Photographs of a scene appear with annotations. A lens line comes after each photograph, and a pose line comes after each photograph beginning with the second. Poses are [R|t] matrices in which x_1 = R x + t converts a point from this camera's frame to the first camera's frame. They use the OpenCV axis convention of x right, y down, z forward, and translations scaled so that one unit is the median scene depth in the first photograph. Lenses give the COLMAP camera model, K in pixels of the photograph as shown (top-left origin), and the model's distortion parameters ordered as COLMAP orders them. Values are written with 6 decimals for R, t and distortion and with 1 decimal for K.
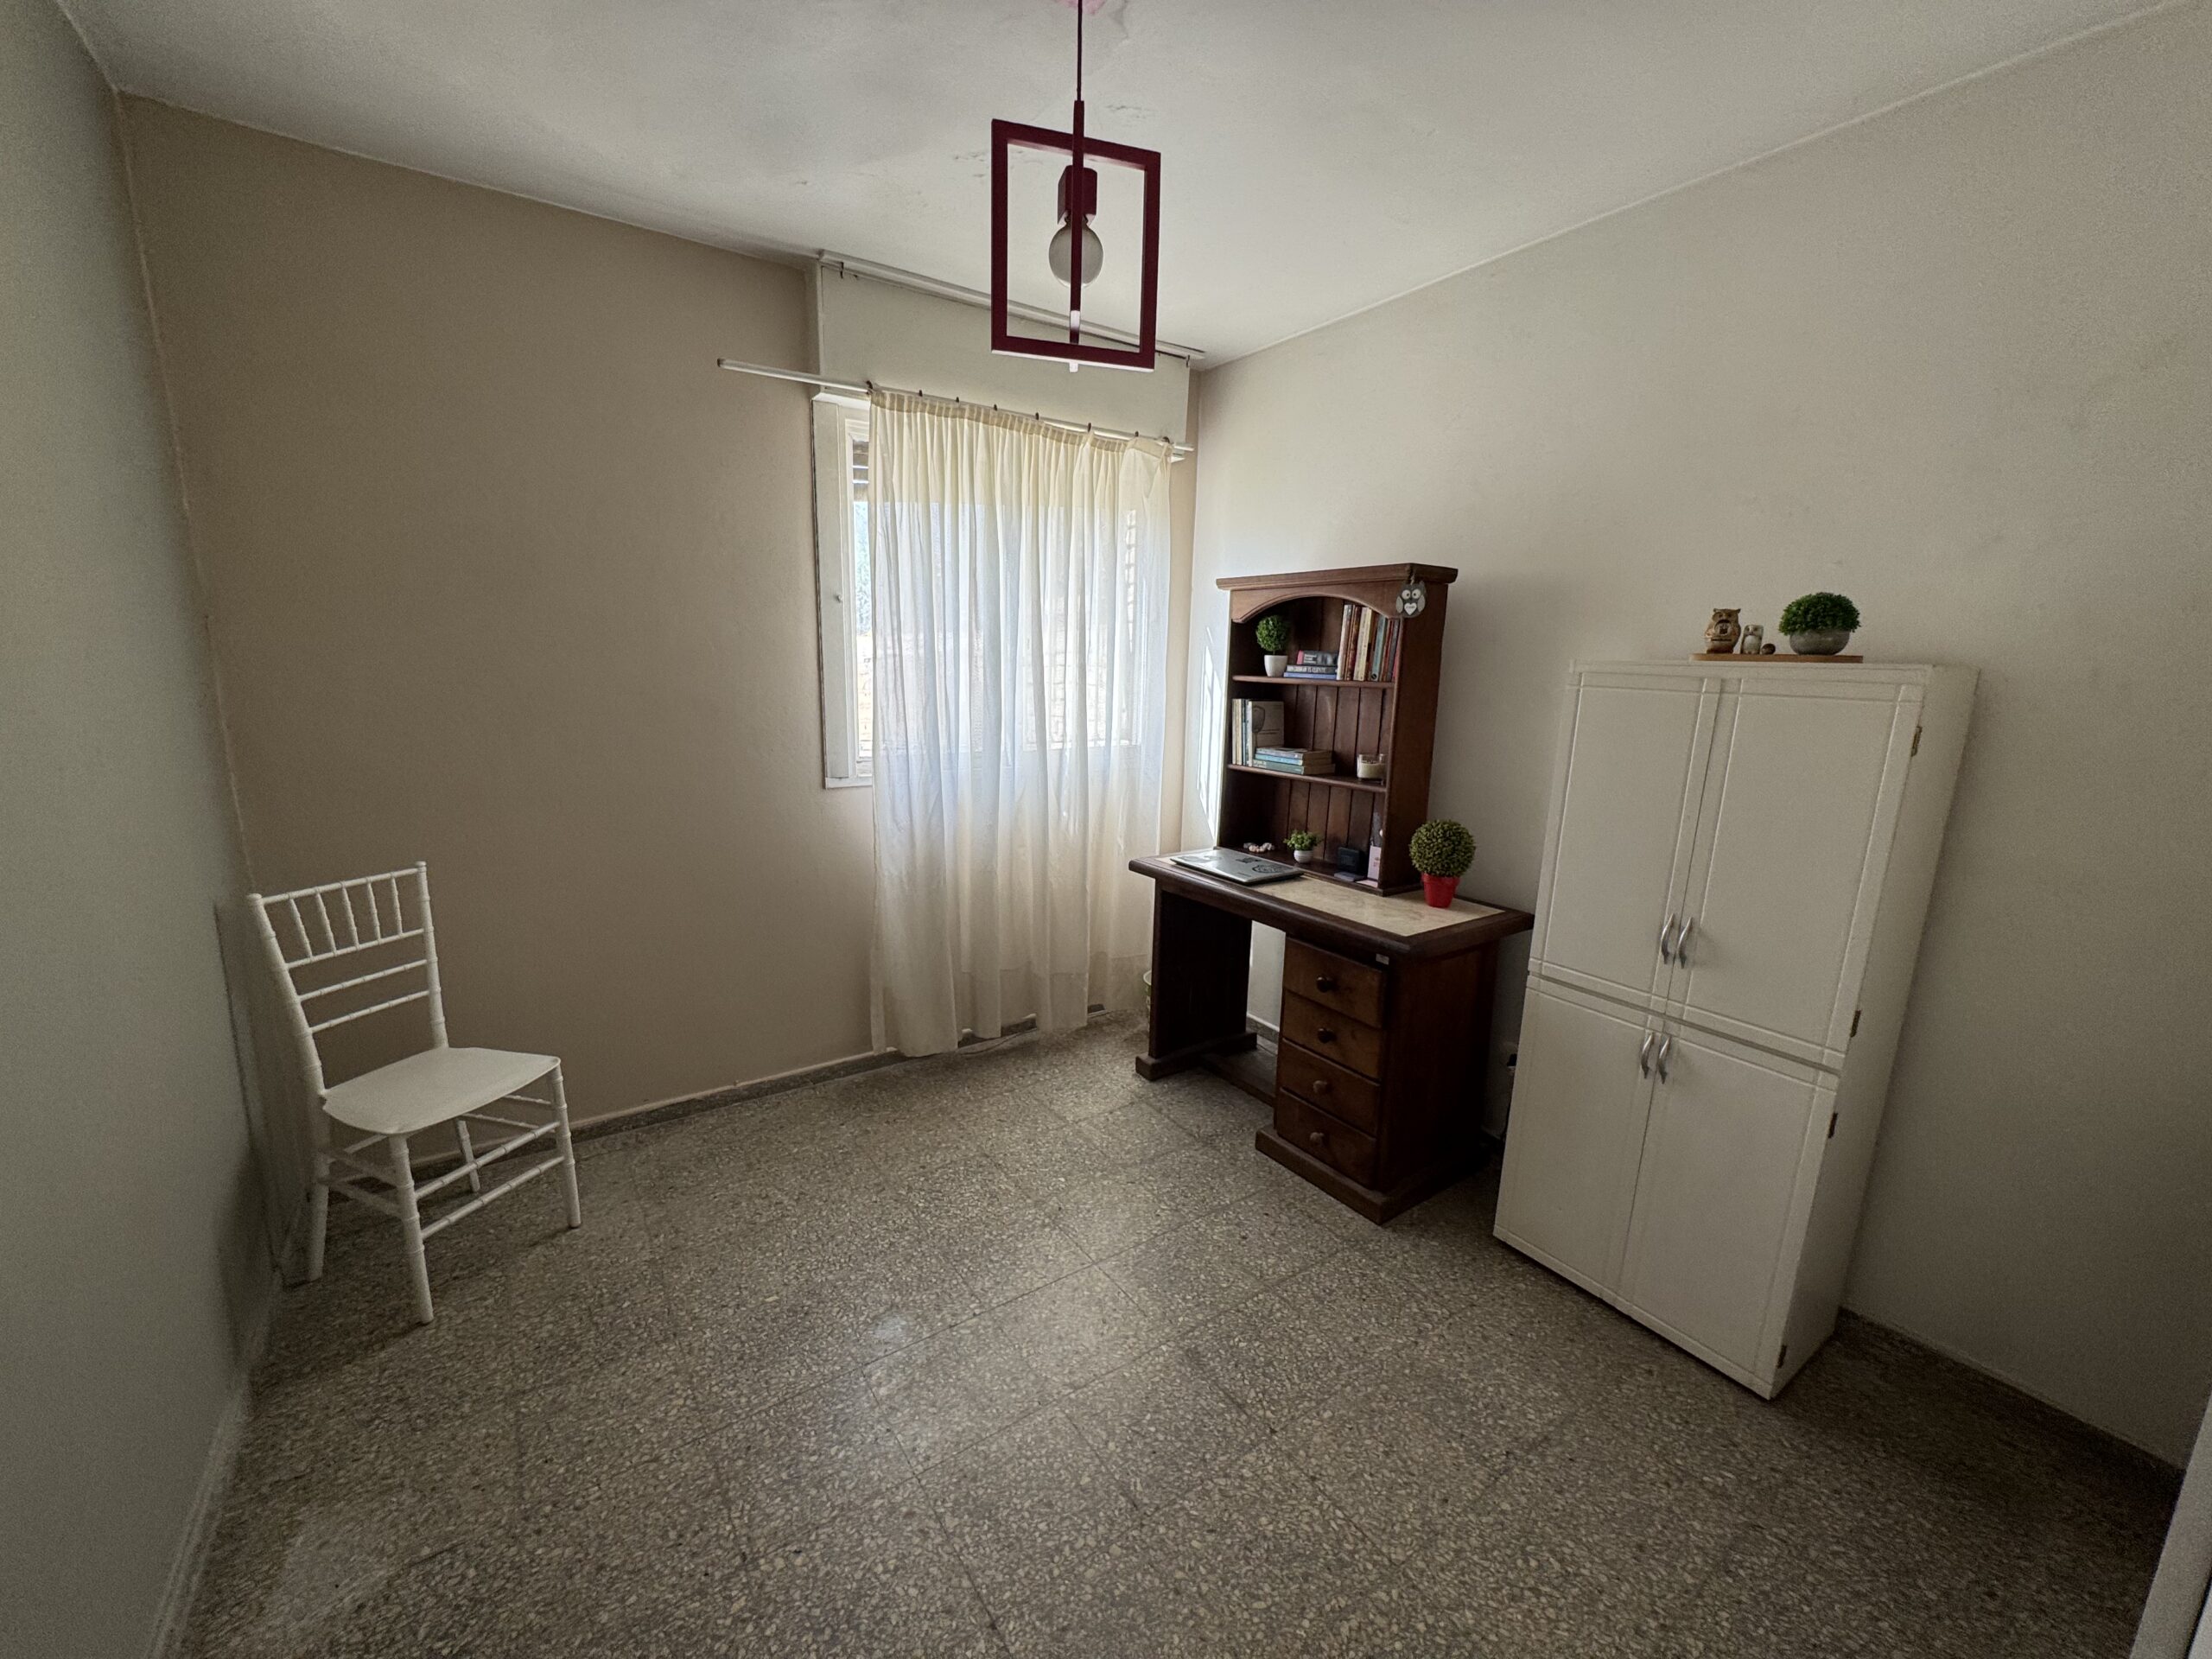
lens RADIAL K [[886.2, 0, 1099.9], [0, 886.2, 829.8], [0, 0, 1]] dist [-0.004751, 0.000882]
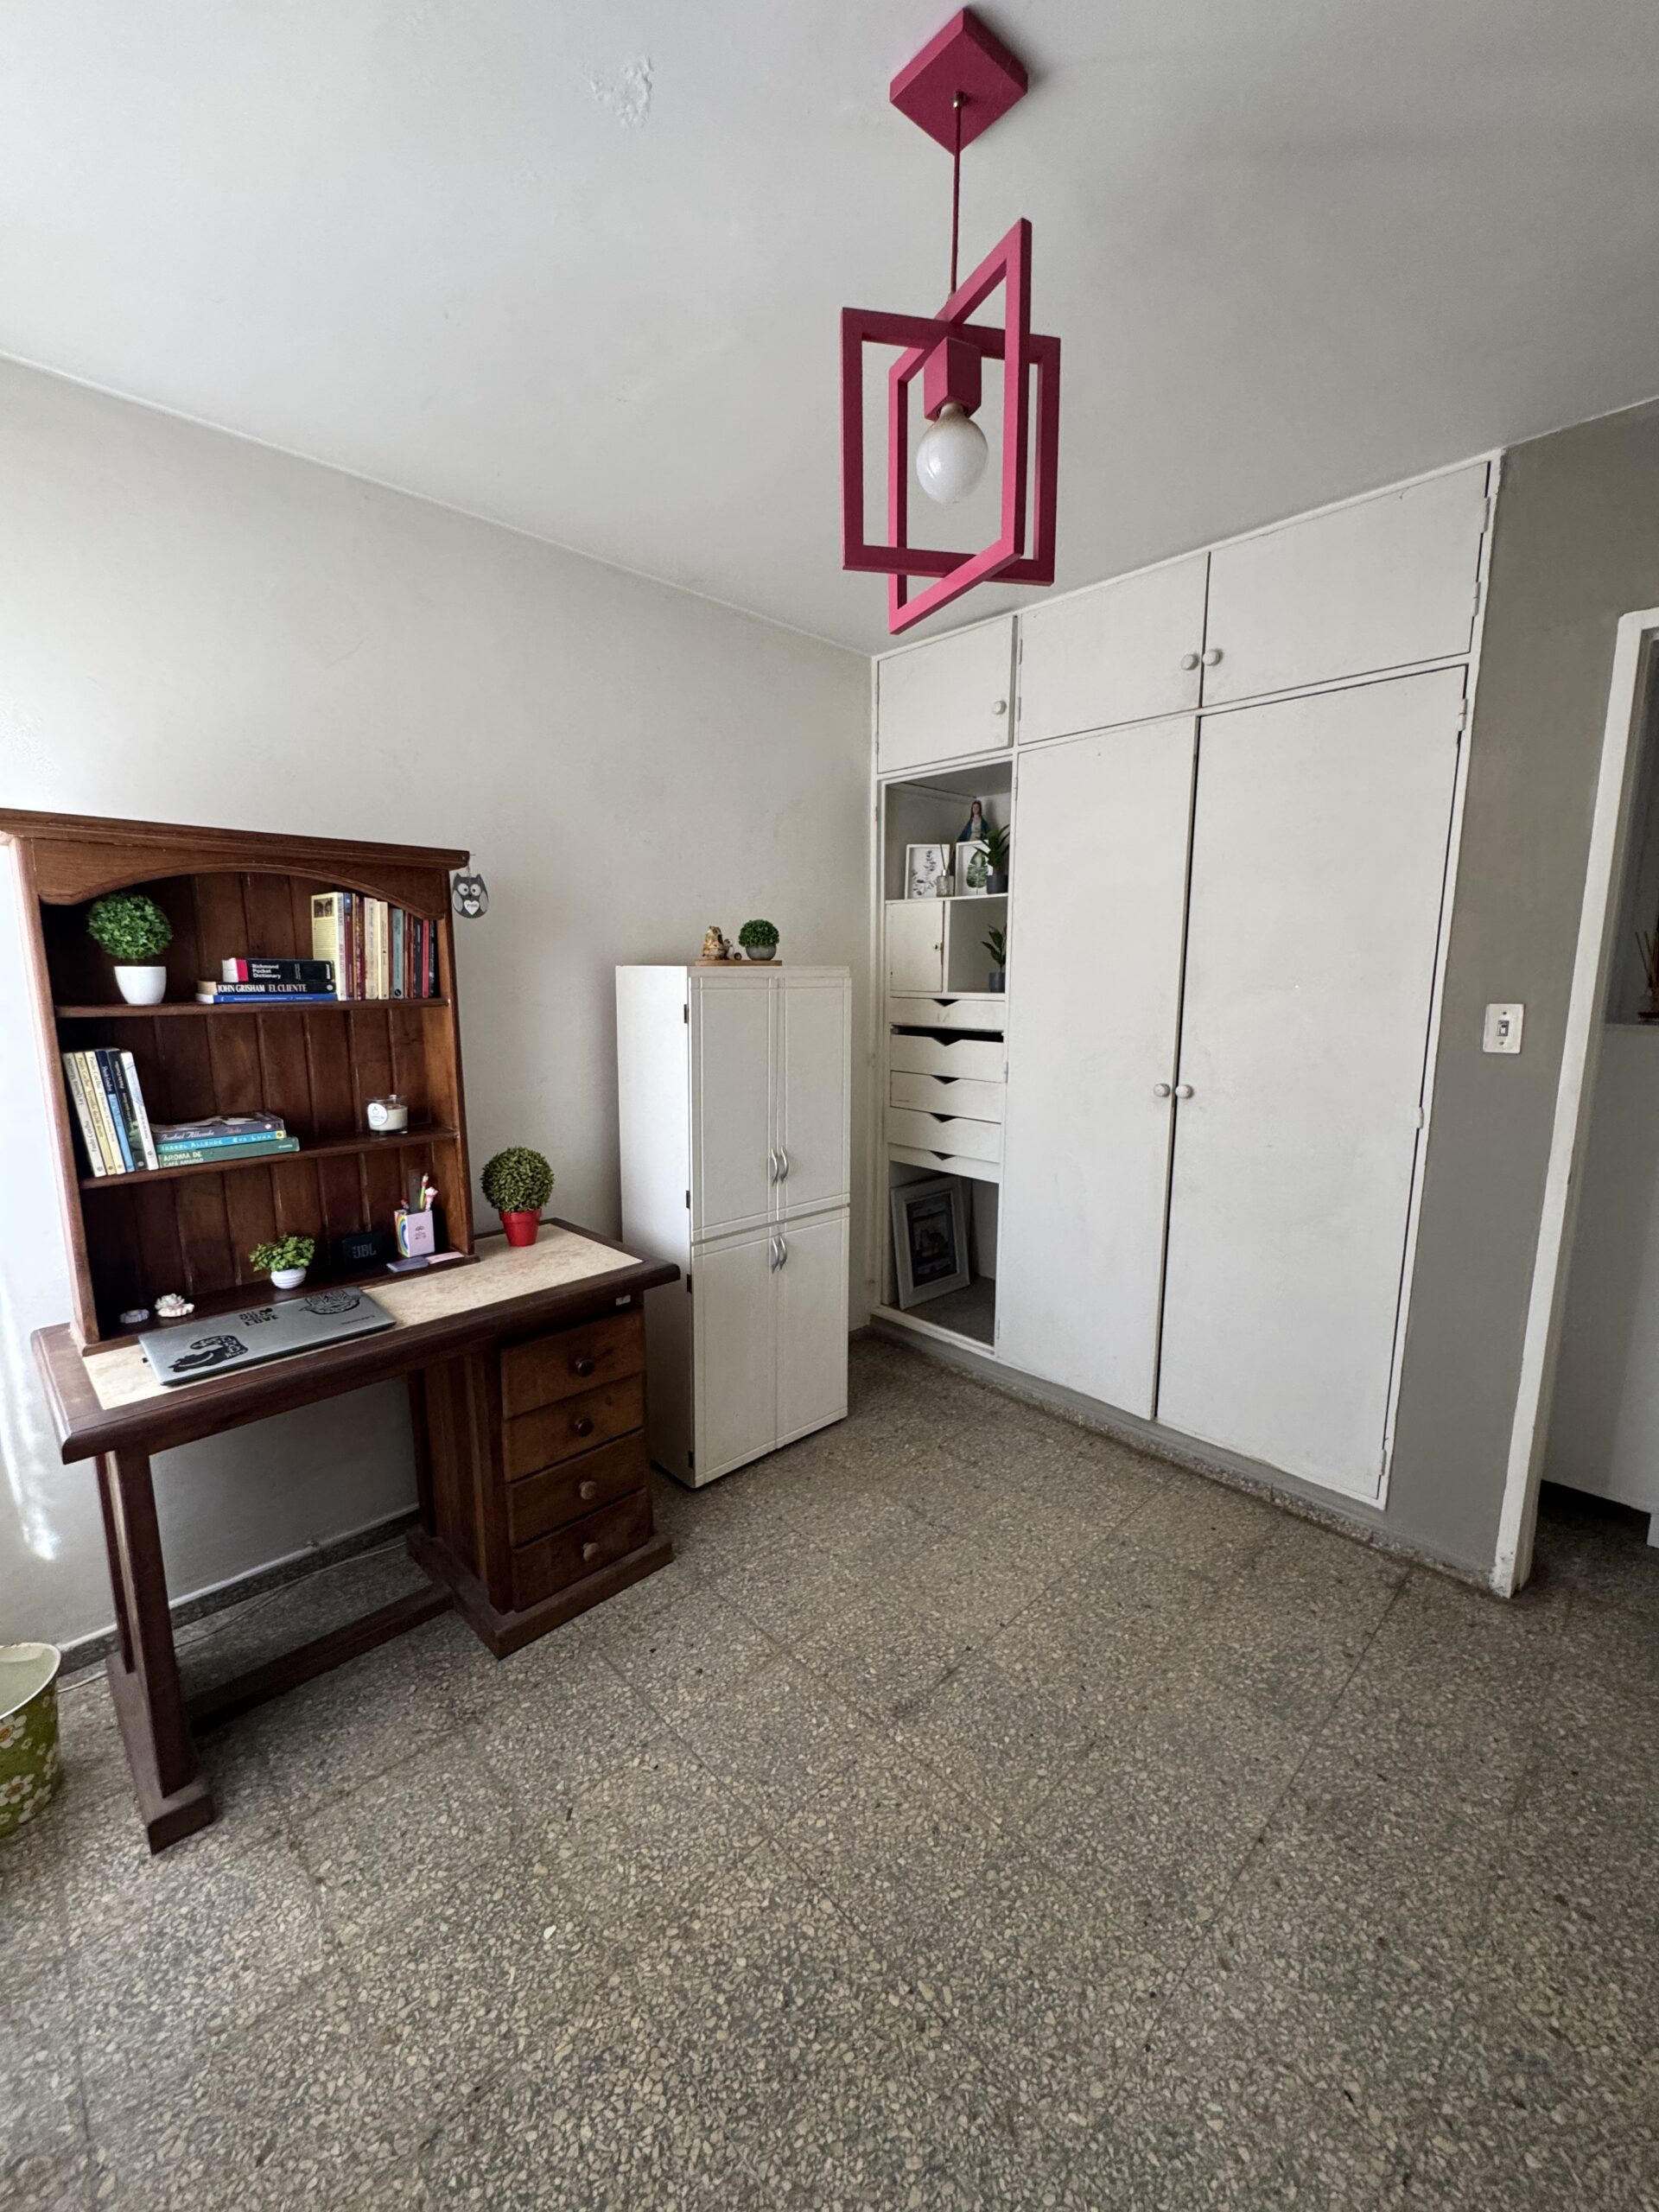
lens RADIAL K [[886.2, 0, 831.1], [0, 886.2, 1109.6], [0, 0, 1]] dist [-0.004751, 0.000882]
pose [[-0.173026, -0.179326, 0.968454, -0.639460], [0.182966, 0.960317, 0.210508, -0.219538], [-0.967773, 0.213618, -0.133350, 0.999680]]
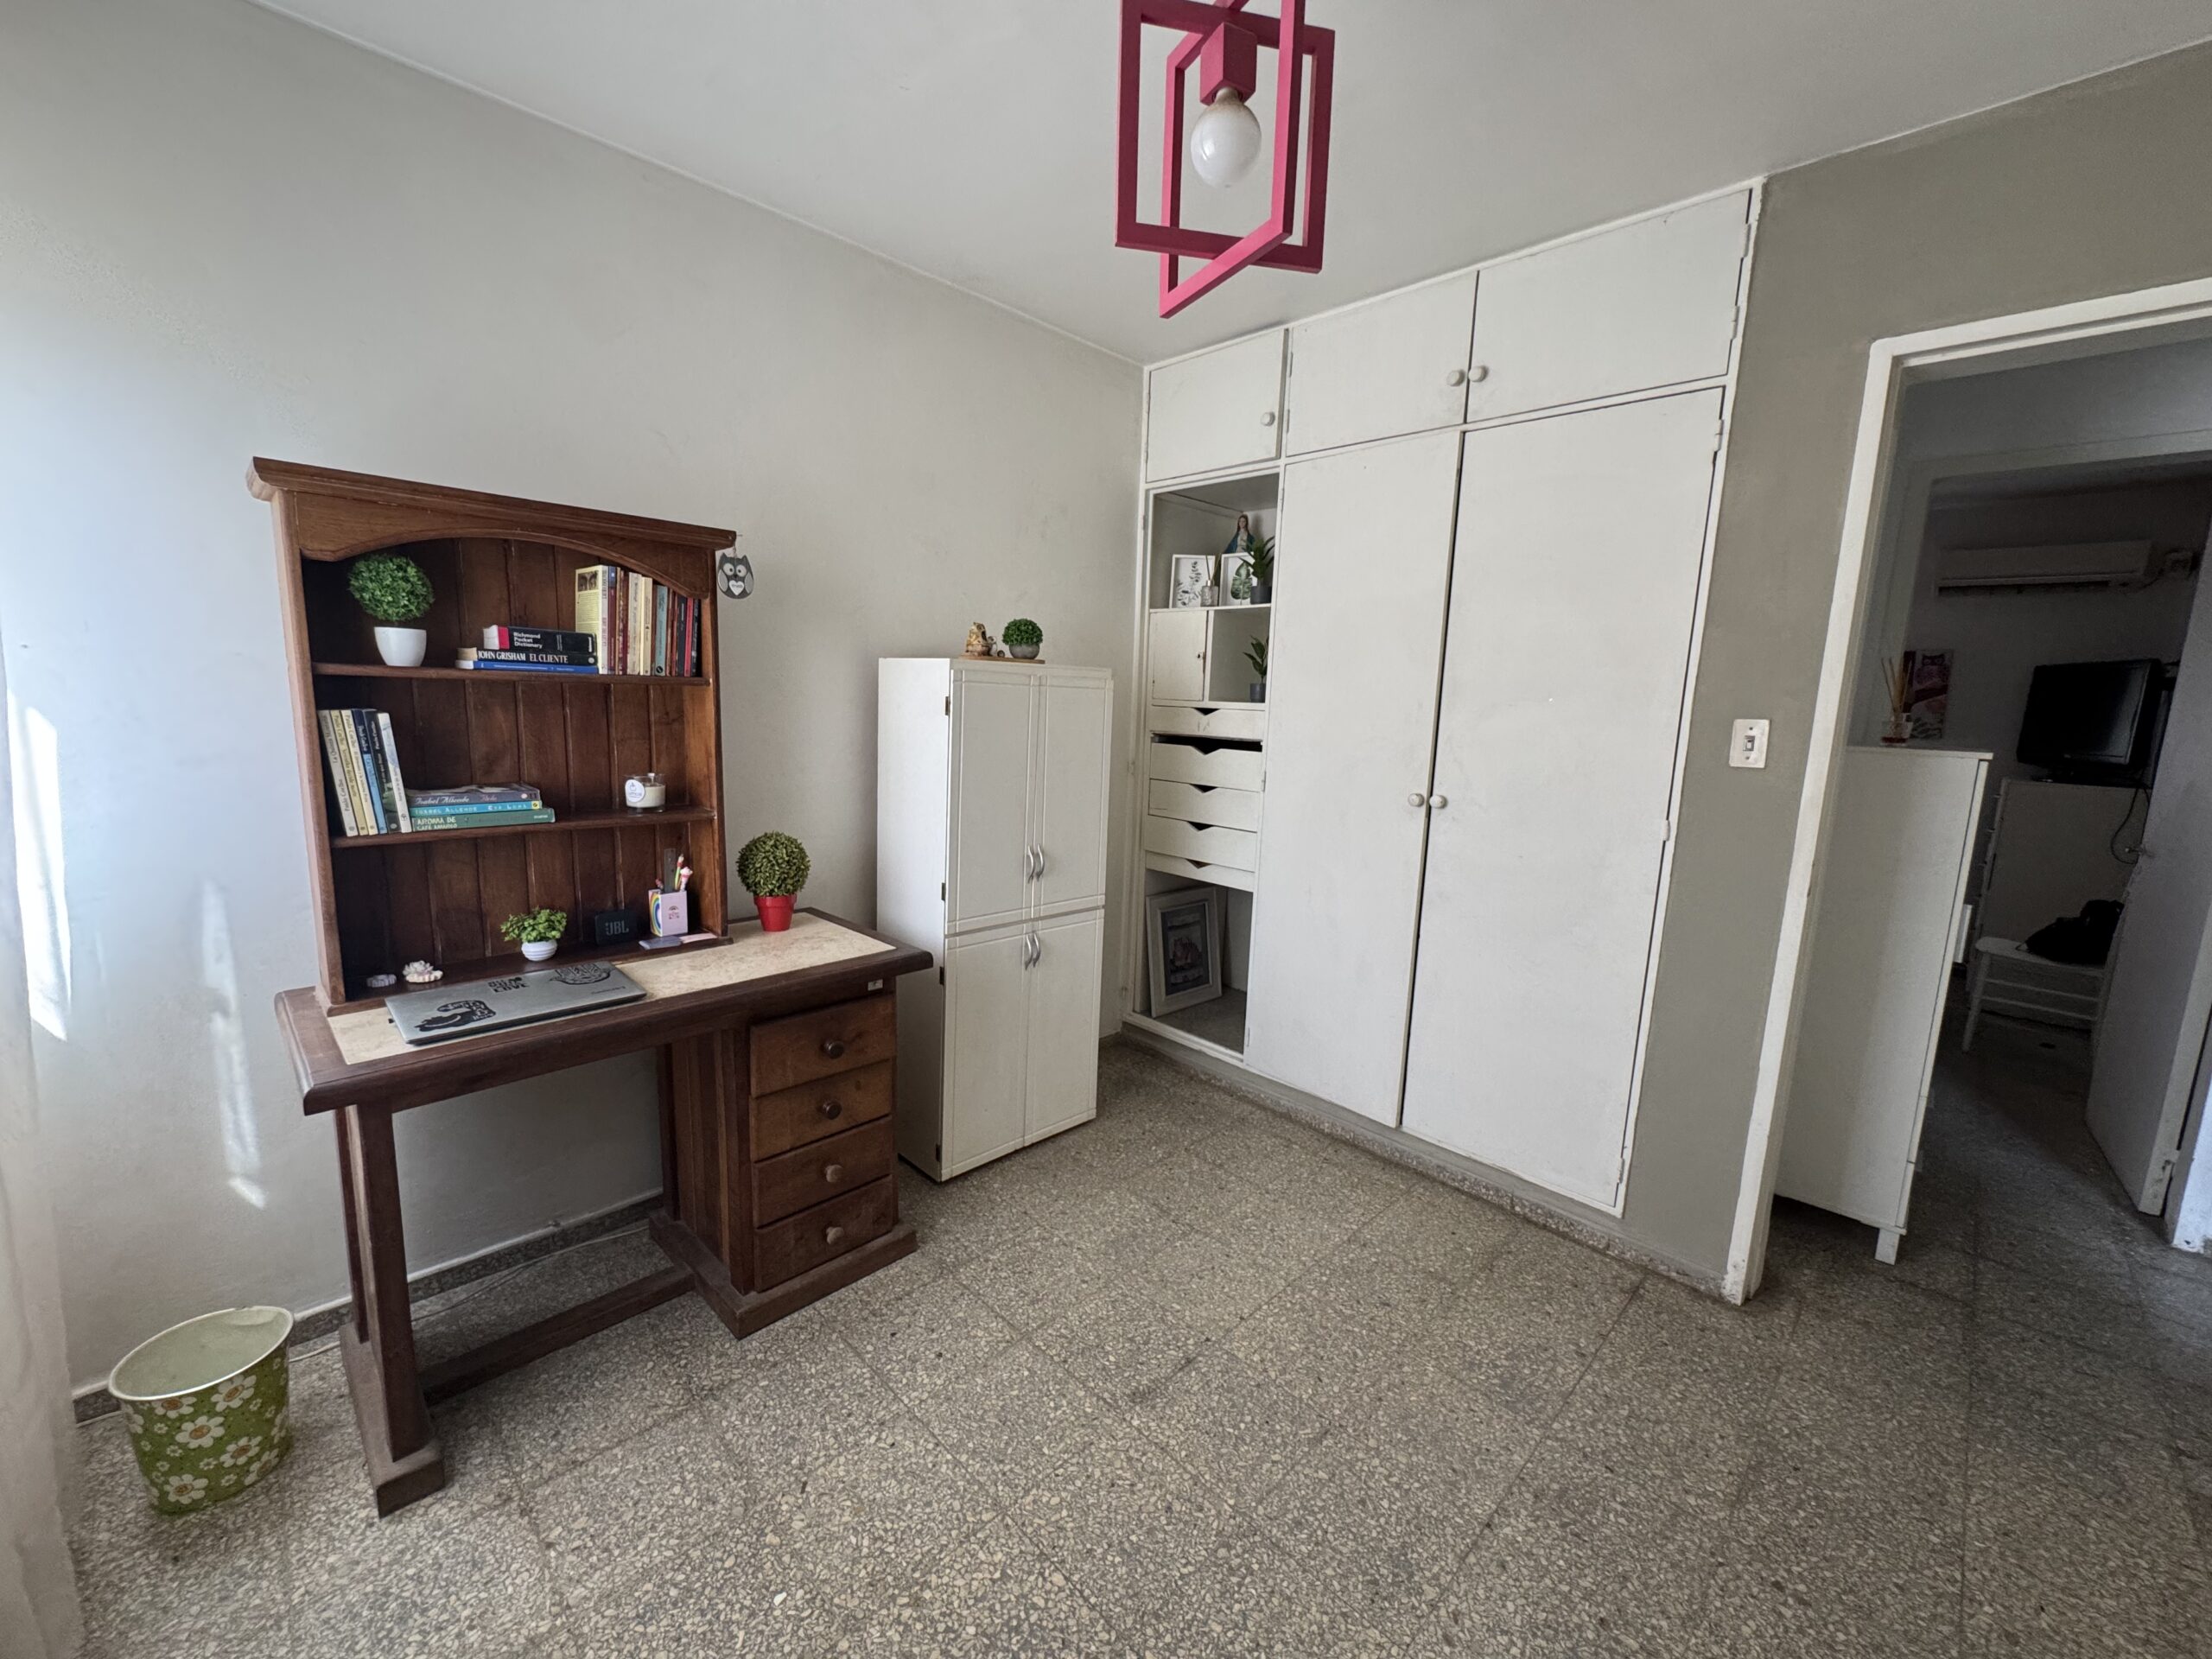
lens RADIAL K [[886.2, 0, 1106.2], [0, 886.2, 830.4], [0, 0, 1]] dist [-0.004751, 0.000882]
pose [[-0.183710, -0.179966, 0.966366, -0.654565], [0.148478, 0.966738, 0.208261, -0.184192], [-0.971702, 0.181743, -0.150878, 1.004887]]
